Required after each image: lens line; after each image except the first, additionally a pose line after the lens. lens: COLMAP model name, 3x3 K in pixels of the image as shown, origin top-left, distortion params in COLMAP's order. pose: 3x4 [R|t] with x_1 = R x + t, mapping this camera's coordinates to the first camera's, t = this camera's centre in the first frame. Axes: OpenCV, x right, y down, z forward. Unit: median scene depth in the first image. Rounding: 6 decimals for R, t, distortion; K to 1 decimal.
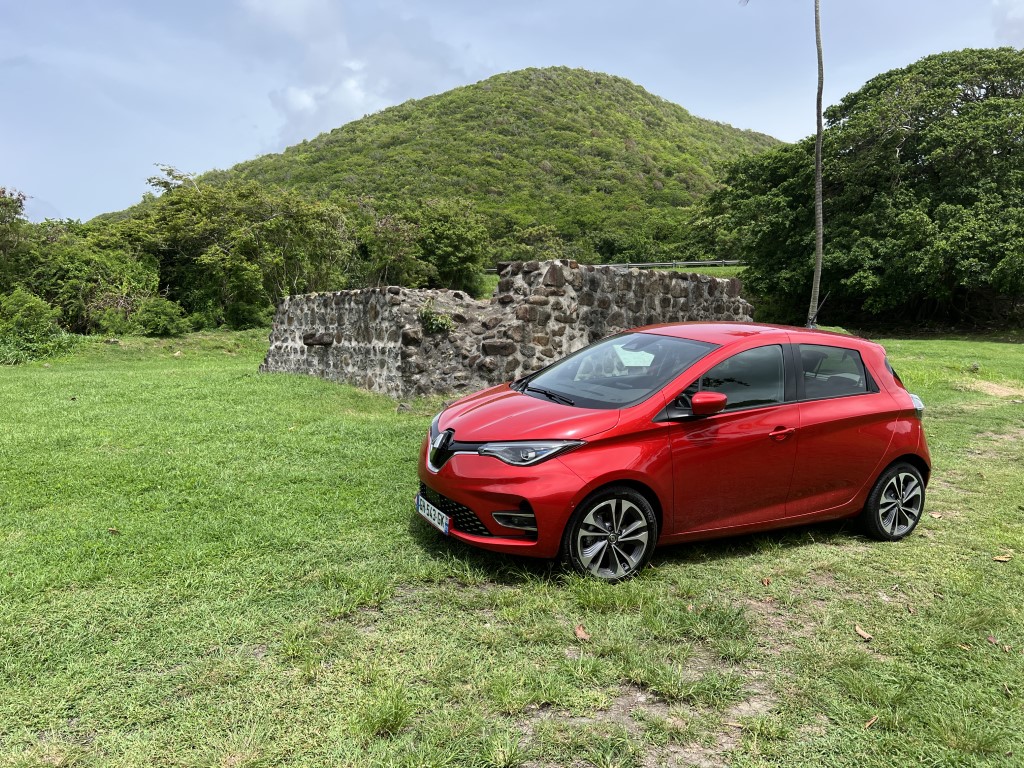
lens RADIAL K [[776.8, 0, 508.3], [0, 776.8, 381.1], [0, 0, 1]] dist [0.113556, -0.285740]
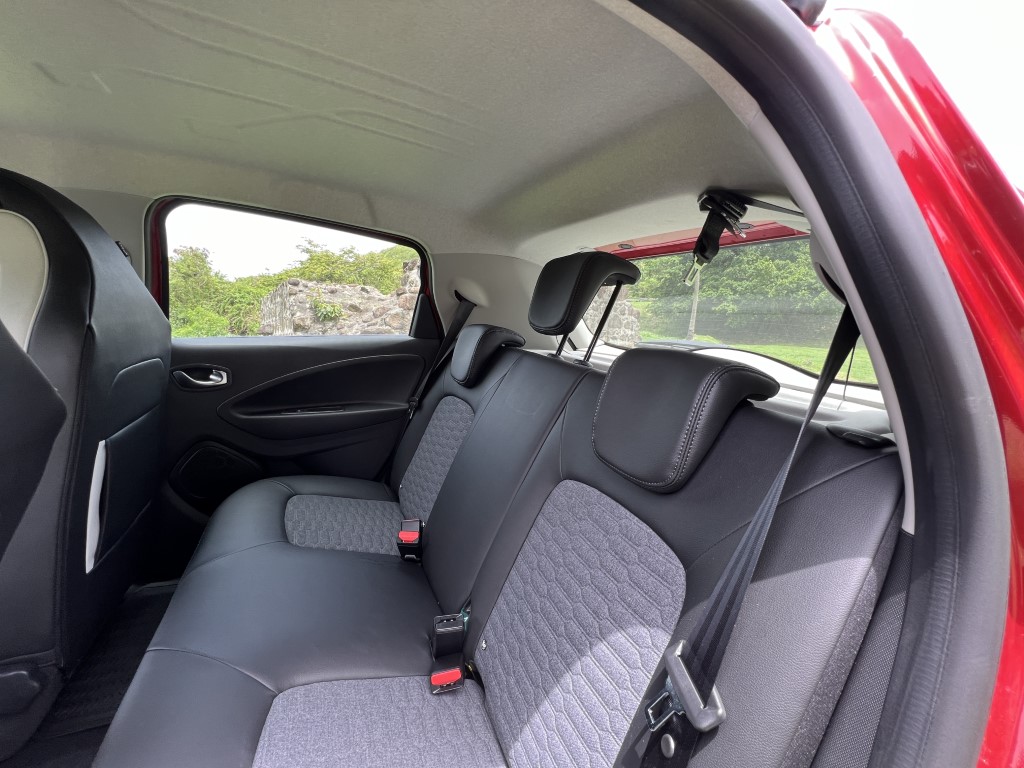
lens RADIAL K [[413.0, 0, 515.8], [0, 413.0, 382.1], [0, 0, 1]] dist [-0.001720, 0.000215]
pose [[0.999075, 0.014436, -0.040512, 0.186356], [-0.013089, 0.999360, 0.033304, 0.000540], [0.040967, -0.032743, 0.998624, 0.423791]]
